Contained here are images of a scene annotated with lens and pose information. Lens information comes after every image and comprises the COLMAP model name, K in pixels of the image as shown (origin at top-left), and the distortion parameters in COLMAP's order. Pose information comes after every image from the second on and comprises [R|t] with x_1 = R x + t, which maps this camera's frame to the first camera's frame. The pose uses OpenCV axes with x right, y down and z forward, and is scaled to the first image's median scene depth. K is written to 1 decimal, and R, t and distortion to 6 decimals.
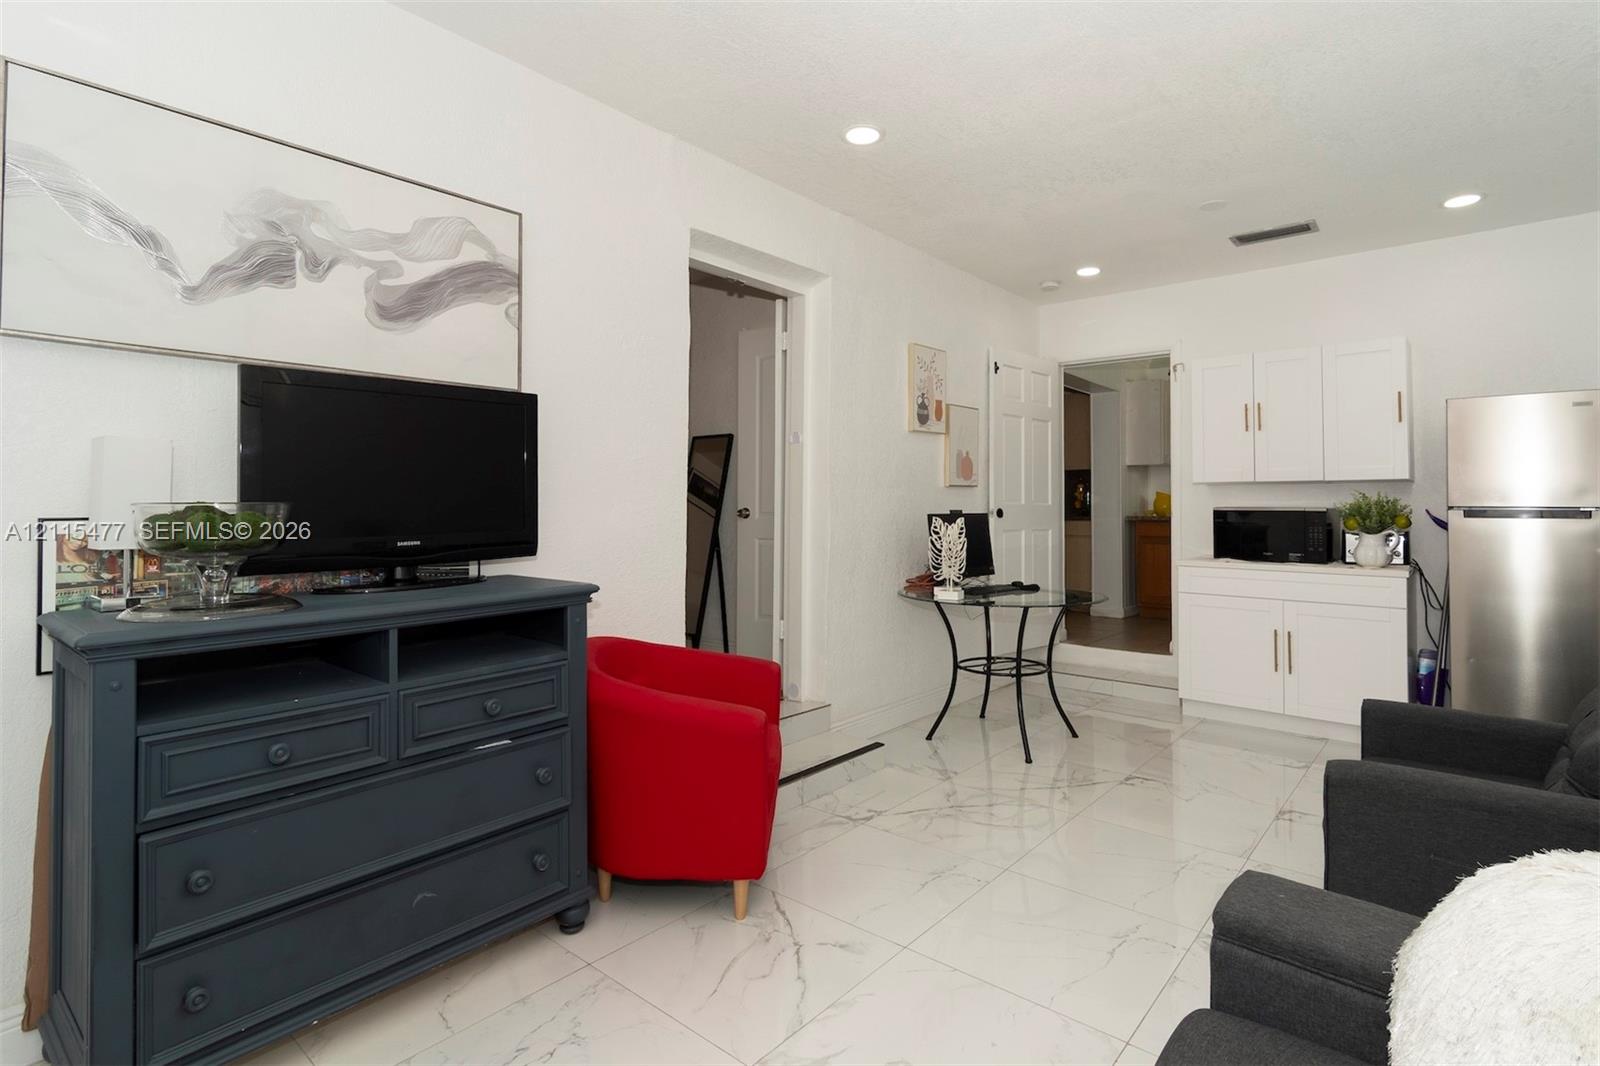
lens RADIAL K [[782.5, 0, 819.1], [0, 782.5, 483.7], [0, 0, 1]] dist [-0.001941, 0.000544]
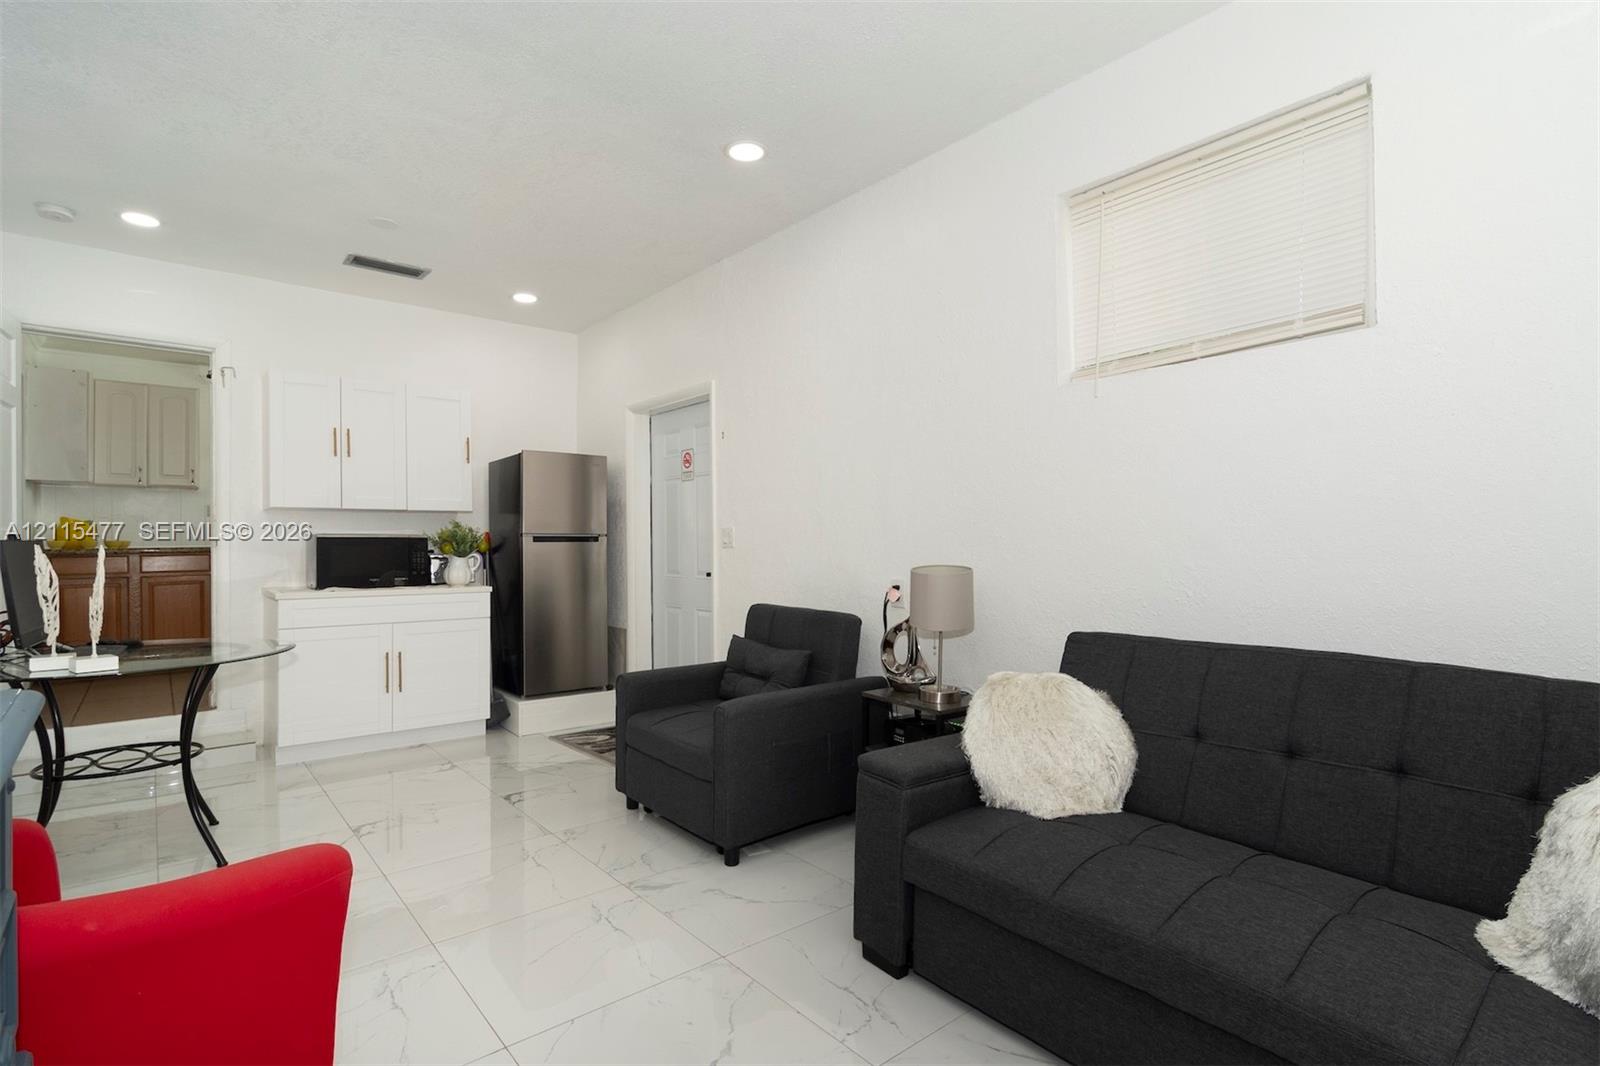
lens RADIAL K [[782.5, 0, 799.9], [0, 782.5, 542.7], [0, 0, 1]] dist [-0.001941, 0.000544]
pose [[0.168774, -0.004692, 0.985644, -0.401057], [-0.026096, 0.999617, 0.009227, 0.020611], [-0.985309, -0.027278, 0.168587, 0.340038]]
